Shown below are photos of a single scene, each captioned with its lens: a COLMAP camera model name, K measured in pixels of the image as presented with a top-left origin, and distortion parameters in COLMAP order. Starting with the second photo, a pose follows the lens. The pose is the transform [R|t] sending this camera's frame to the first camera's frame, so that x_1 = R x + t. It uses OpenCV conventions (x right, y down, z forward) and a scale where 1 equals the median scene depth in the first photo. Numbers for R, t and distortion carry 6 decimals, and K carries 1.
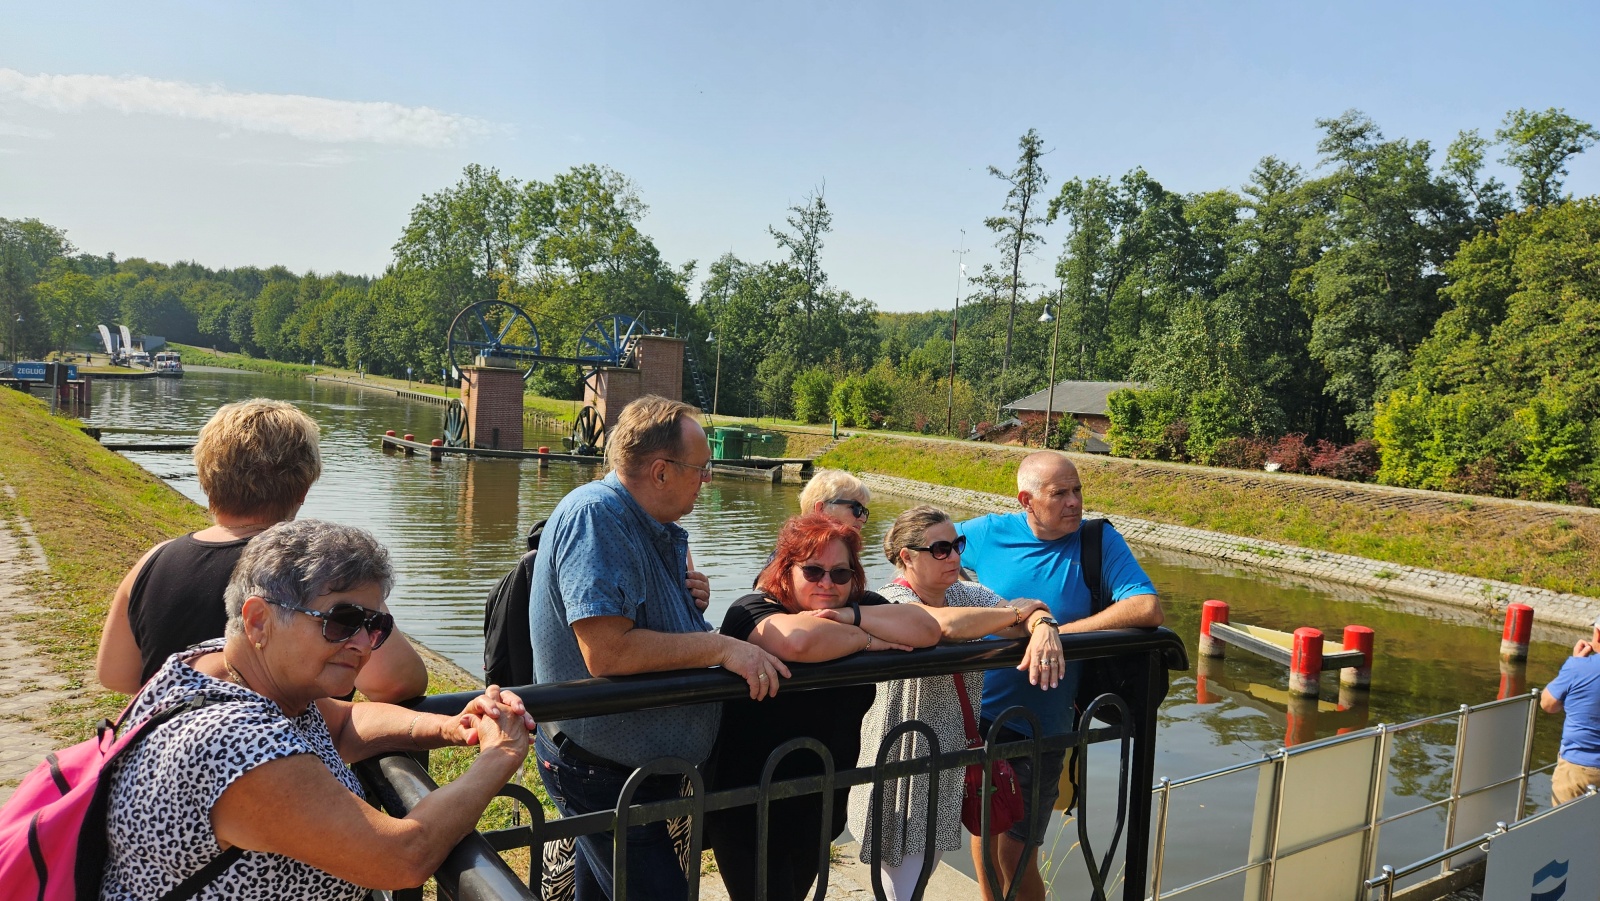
lens RADIAL K [[1066.0, 0, 800.0], [0, 1066.0, 450.5], [0, 0, 1]] dist [0.088266, -0.091371]
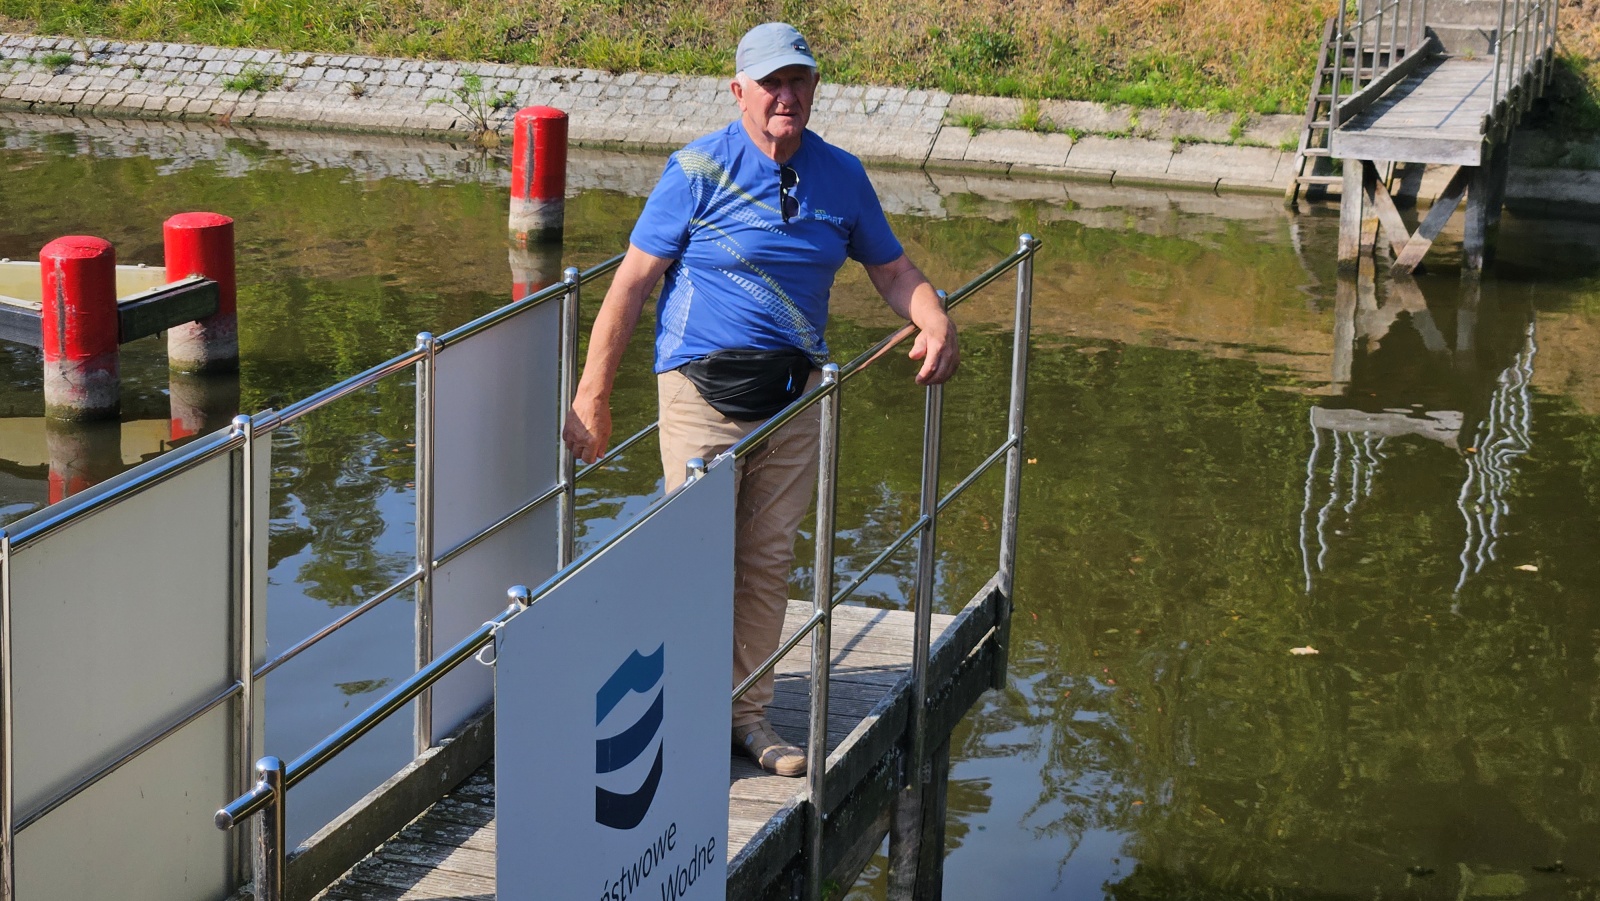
lens RADIAL K [[3399.5, 0, 800.0], [0, 3399.5, 450.5], [0, 0, 1]] dist [0.037436, 3.610548]
pose [[0.778163, -0.196740, 0.596452, -0.060425], [0.056903, 0.967850, 0.245007, -0.045431], [-0.625479, -0.156716, 0.764341, -0.073085]]
